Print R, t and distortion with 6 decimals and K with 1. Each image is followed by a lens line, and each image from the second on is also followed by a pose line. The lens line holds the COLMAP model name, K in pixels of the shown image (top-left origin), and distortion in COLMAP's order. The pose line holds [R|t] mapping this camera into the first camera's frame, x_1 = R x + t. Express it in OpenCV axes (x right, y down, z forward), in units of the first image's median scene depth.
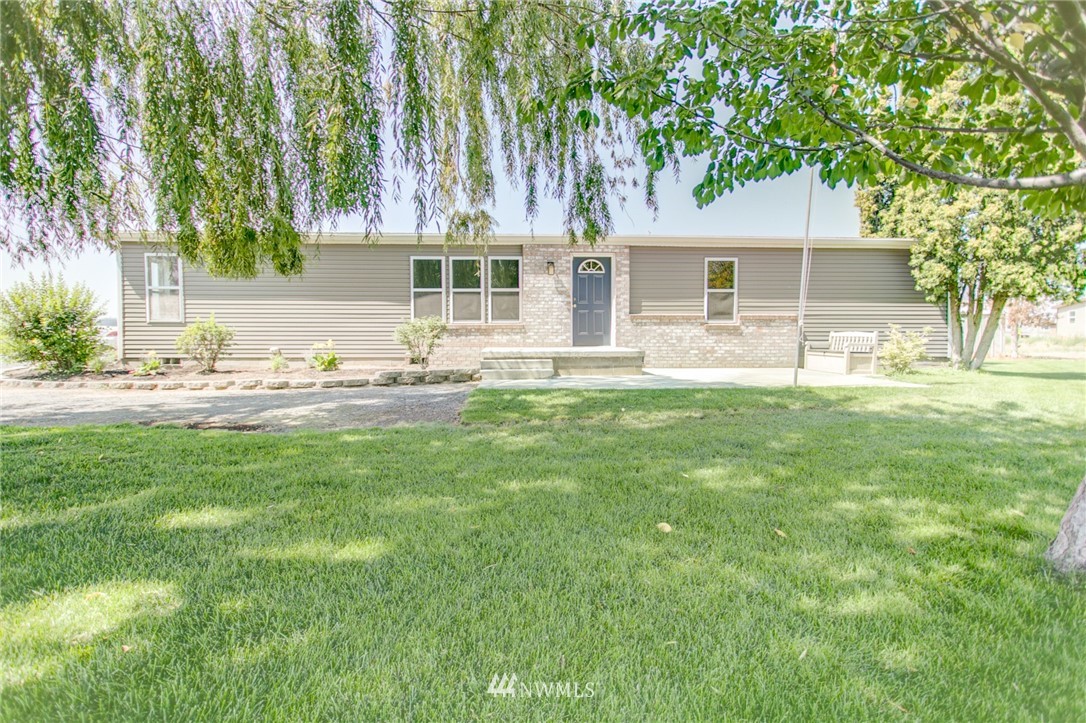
lens RADIAL K [[524.0, 0, 536.8], [0, 524.0, 338.9], [0, 0, 1]] dist [0.015540, 0.000450]
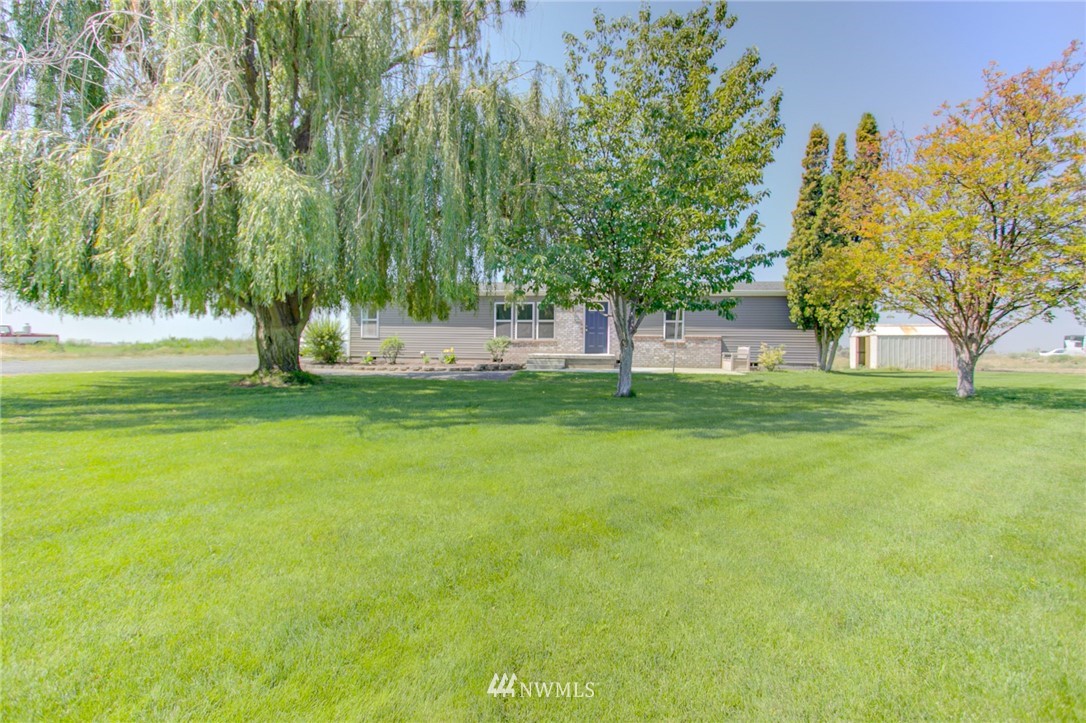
lens RADIAL K [[524.0, 0, 536.8], [0, 524.0, 338.9], [0, 0, 1]] dist [0.015540, 0.000450]
pose [[0.984031, 0.008767, -0.177781, 0.230538], [-0.013787, 0.999540, -0.027023, 0.015374], [0.177462, 0.029043, 0.983699, -0.765369]]
